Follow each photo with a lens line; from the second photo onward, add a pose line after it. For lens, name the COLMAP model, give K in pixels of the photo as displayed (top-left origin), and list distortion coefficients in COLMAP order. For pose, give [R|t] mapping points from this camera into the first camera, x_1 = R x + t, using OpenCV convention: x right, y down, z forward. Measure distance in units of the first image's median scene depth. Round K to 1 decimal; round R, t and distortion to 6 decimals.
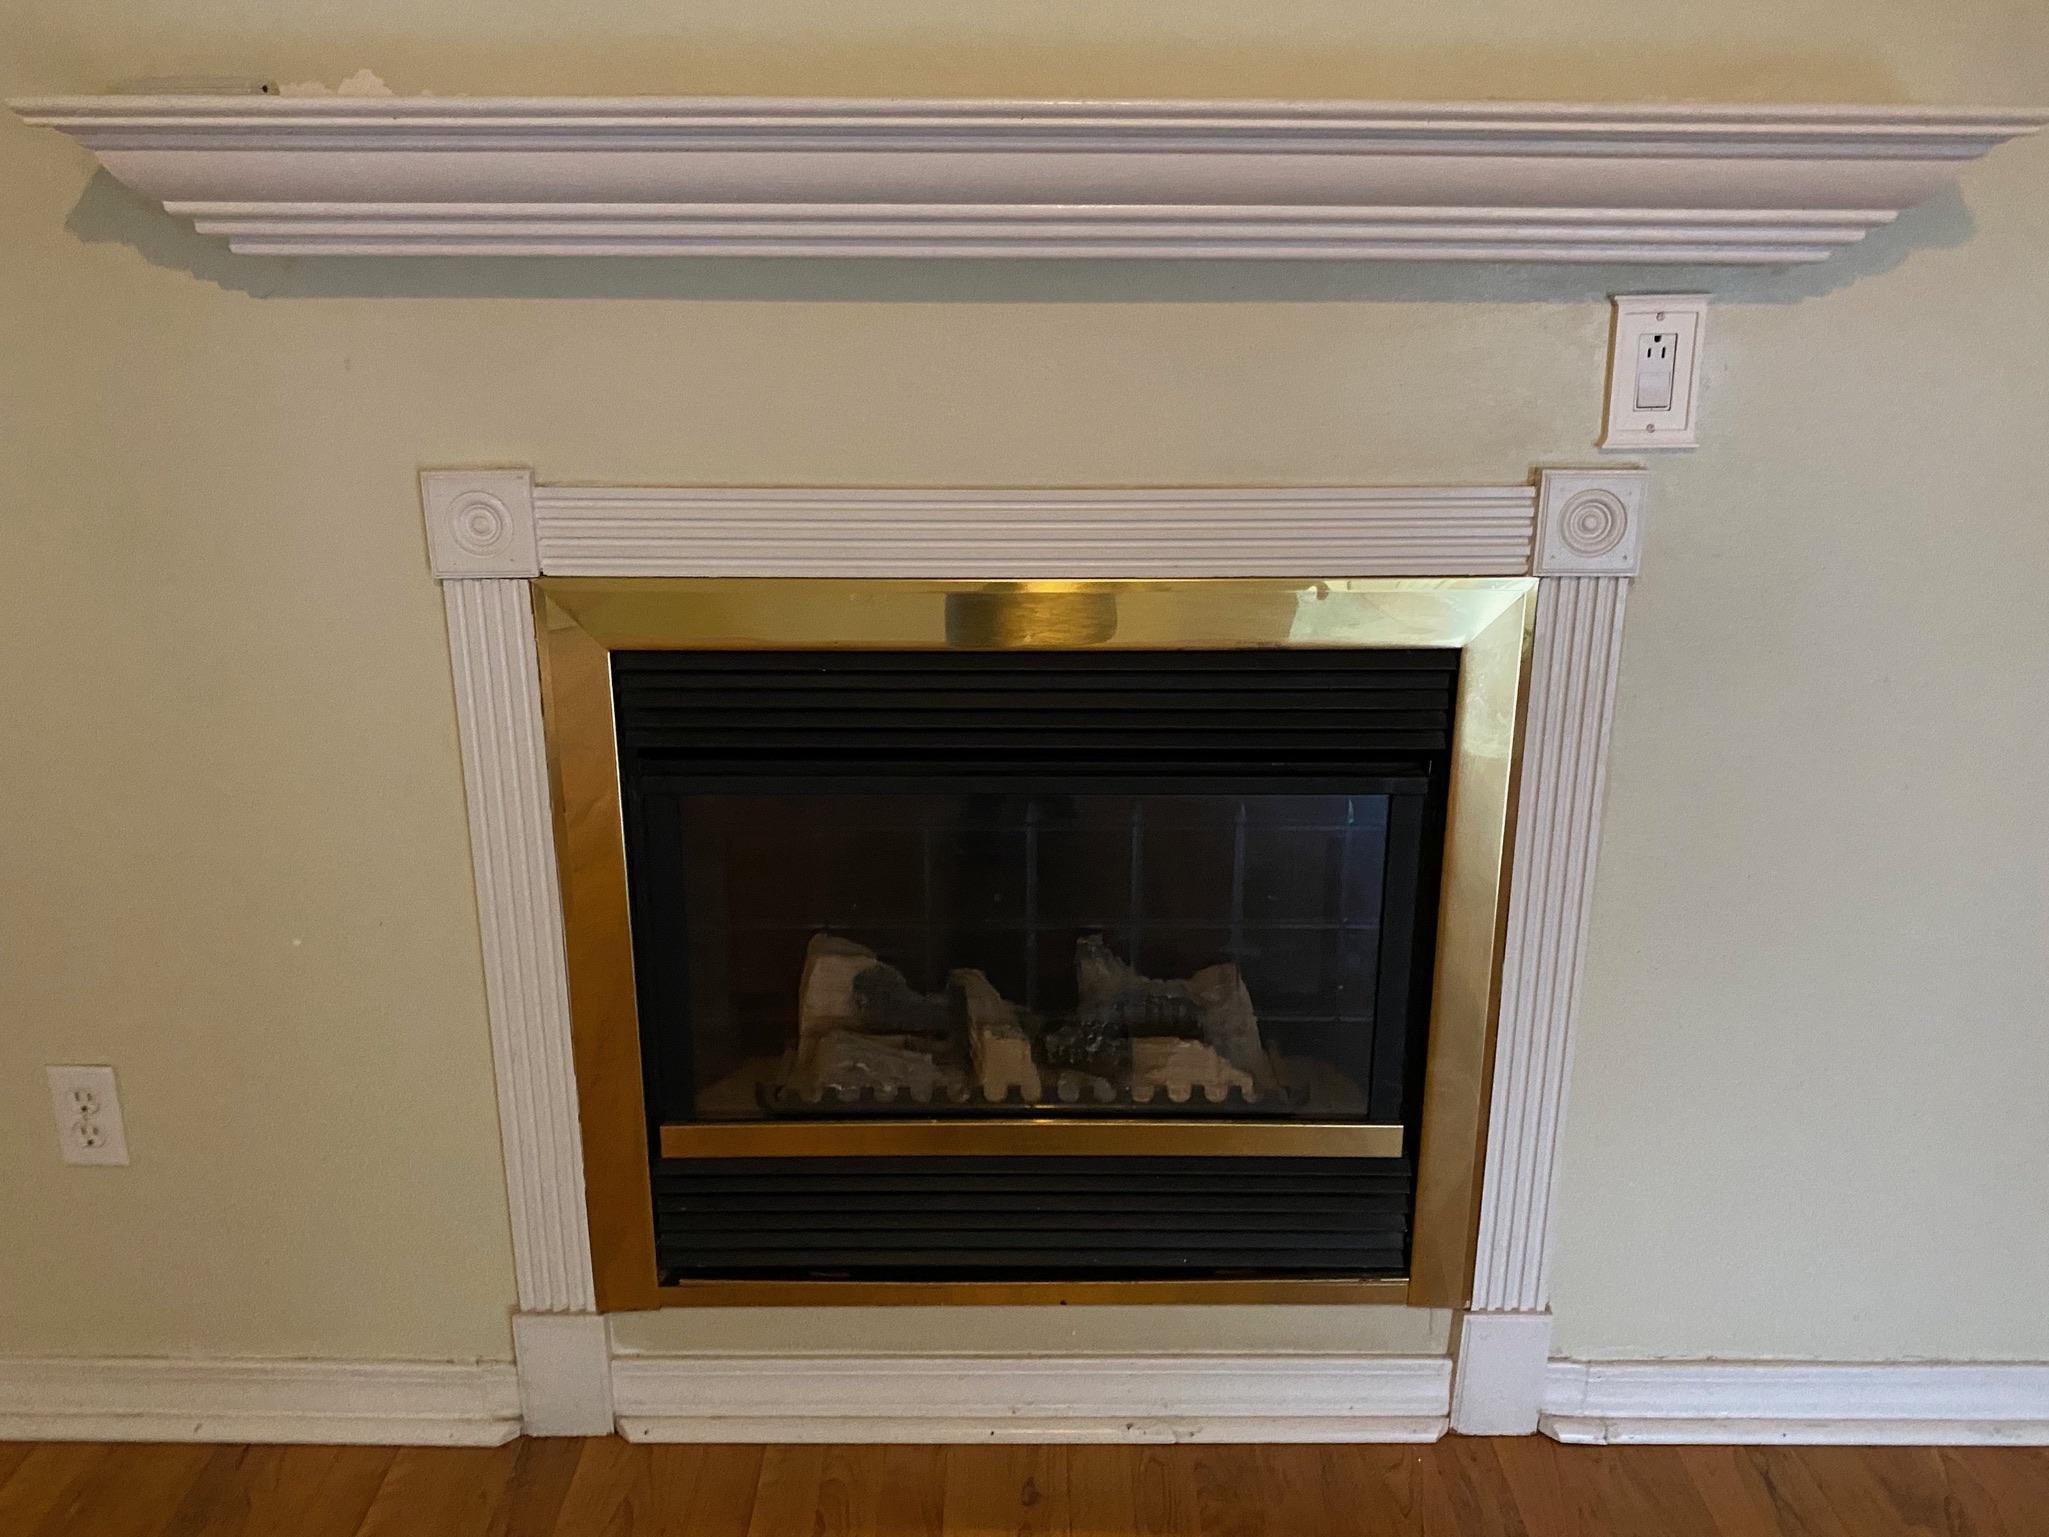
lens RADIAL K [[1768.1, 0, 1024.5], [0, 1768.1, 768.5], [0, 0, 1]] dist [-0.049403, 0.002372]
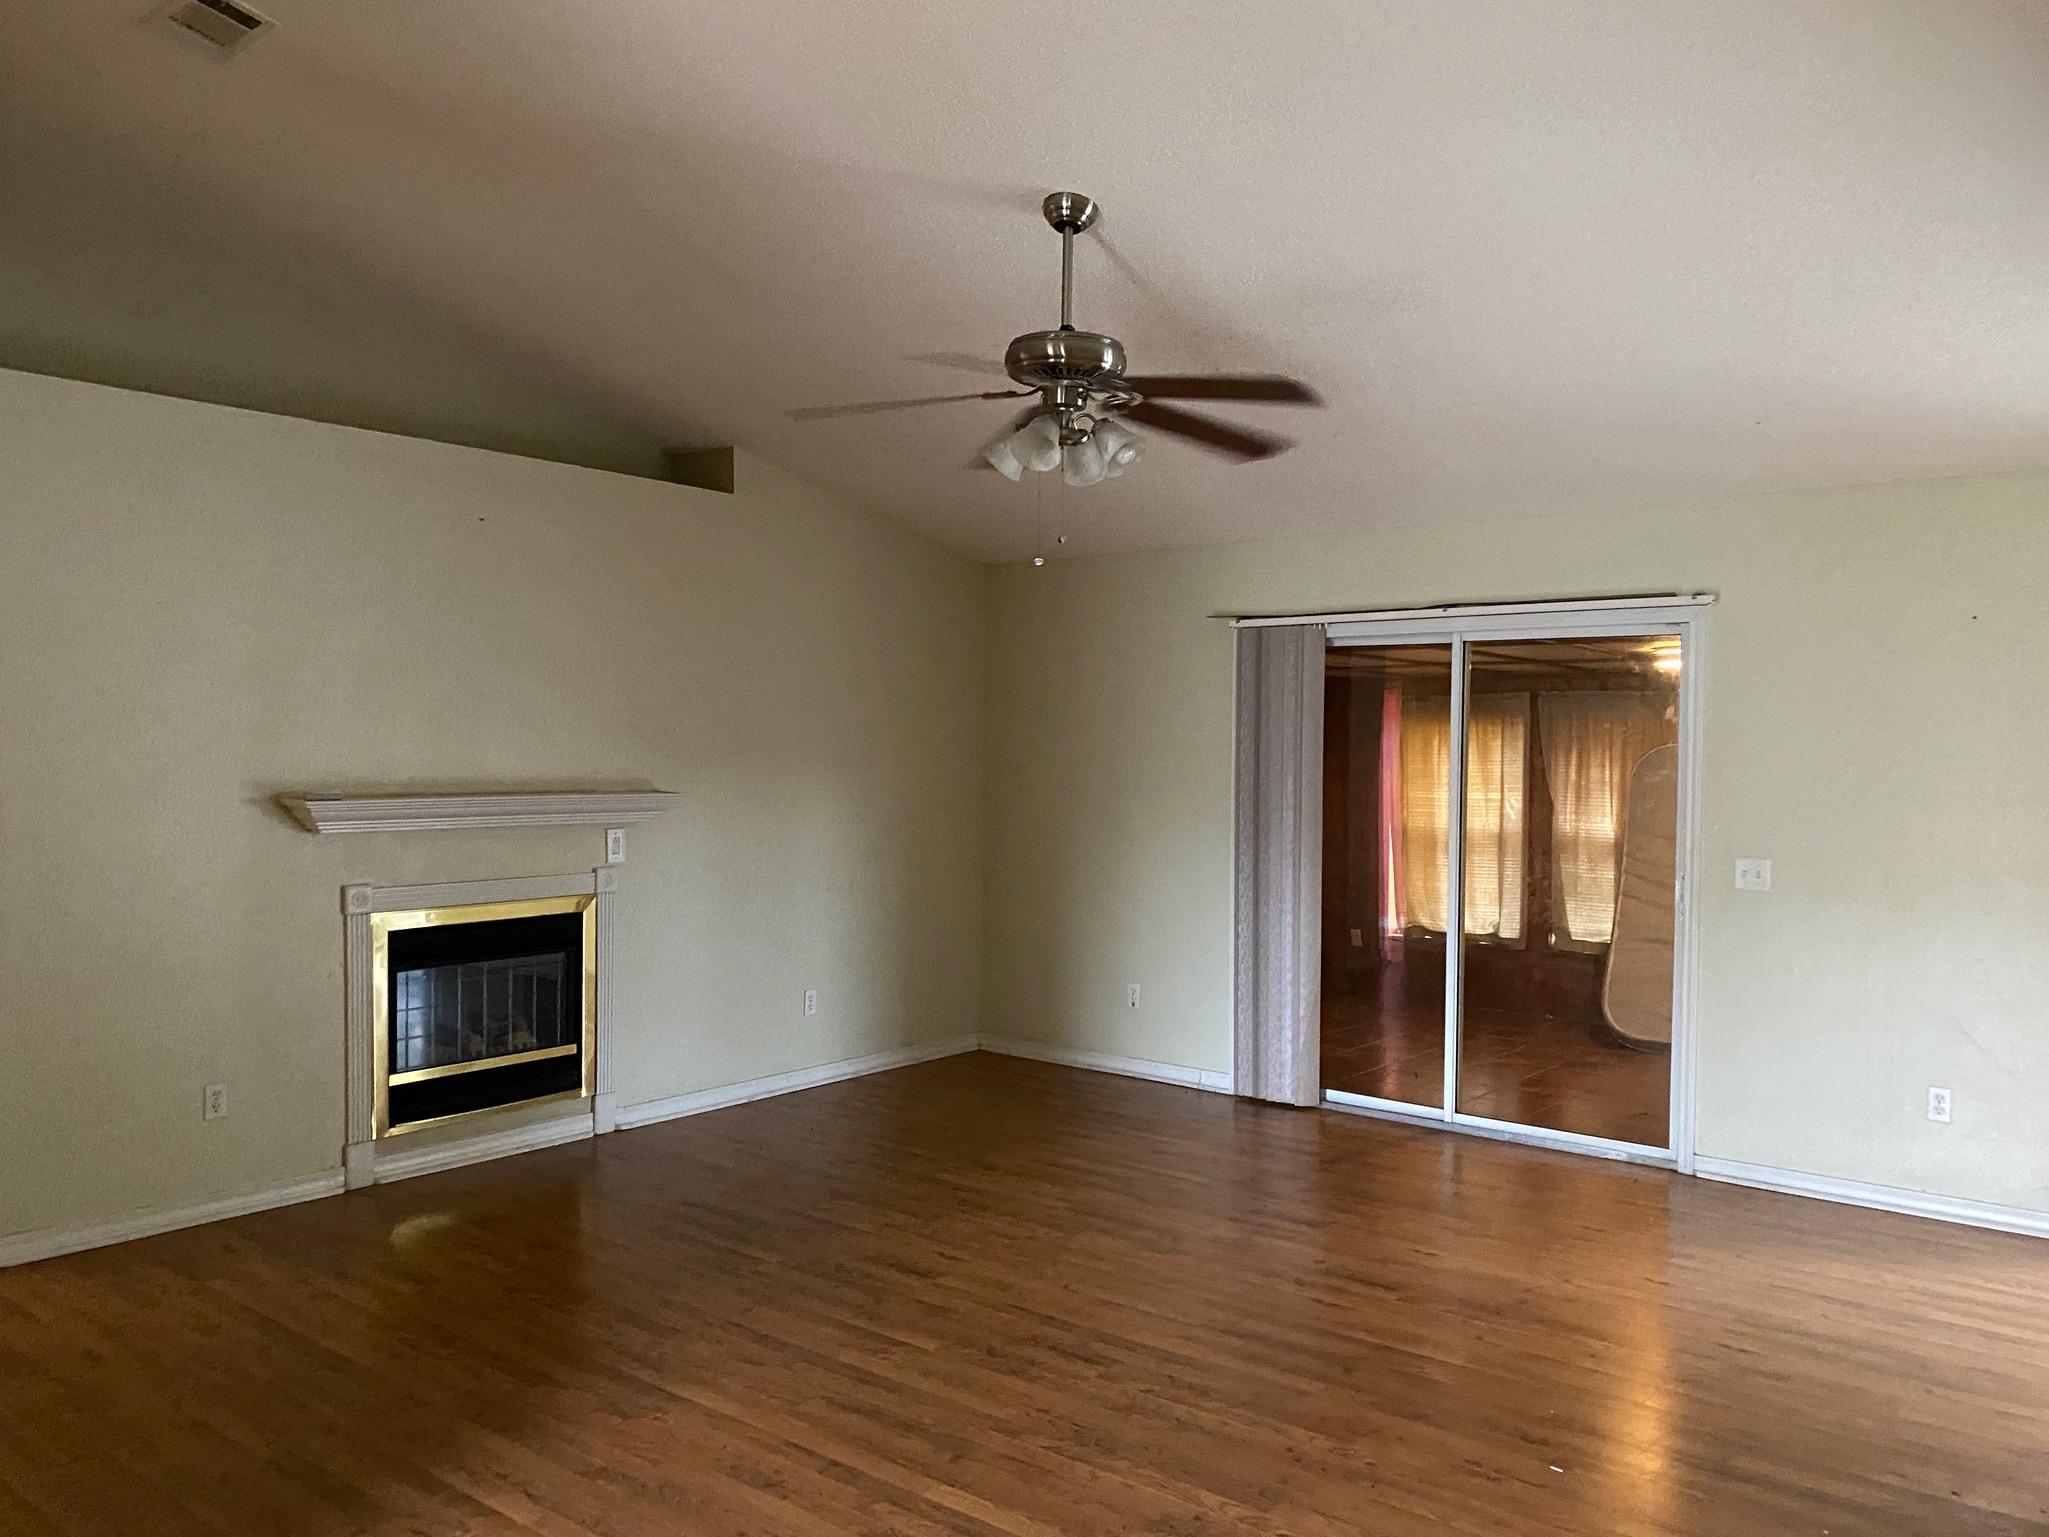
lens RADIAL K [[1578.4, 0, 1024.5], [0, 1578.4, 768.5], [0, 0, 1]] dist [0.015745, -0.004077]
pose [[0.644294, -0.008949, 0.764725, -1.753008], [0.234451, 0.954097, -0.186363, 0.496765], [-0.727954, 0.299363, 0.616818, -1.970964]]
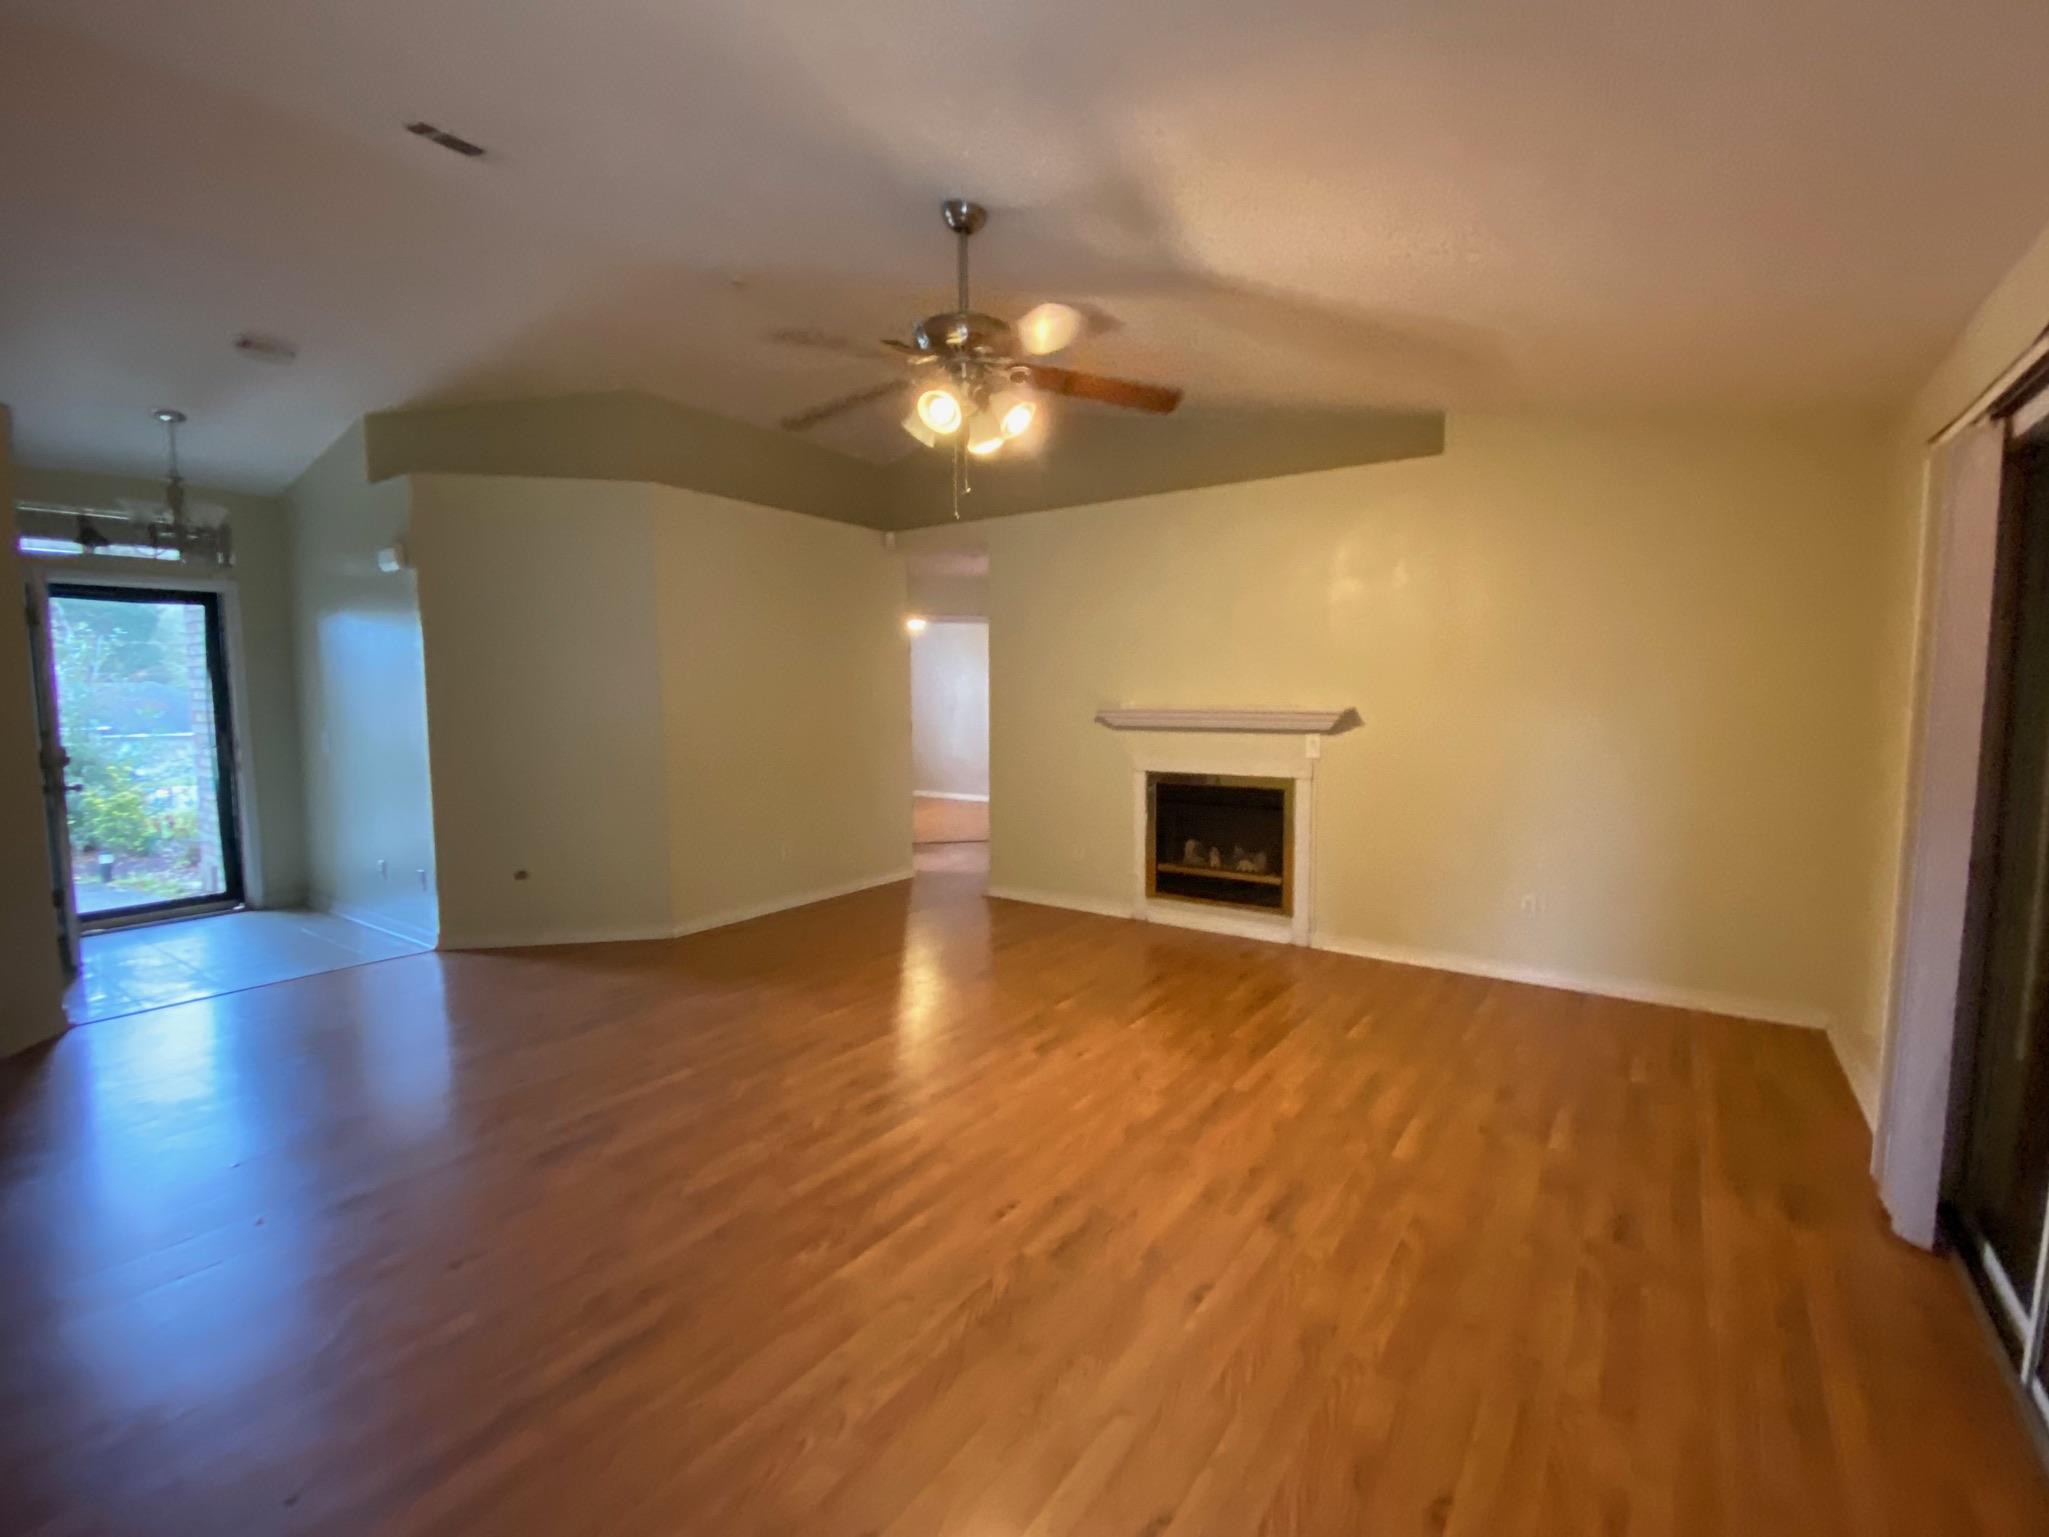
lens RADIAL K [[925.7, 0, 1024.5], [0, 925.7, 768.5], [0, 0, 1]] dist [0.000766, 0.000027]
pose [[0.812769, 0.036496, -0.581442, 1.239549], [-0.174188, 0.967605, -0.182754, 0.539759], [0.555937, 0.249817, 0.792796, -1.840946]]
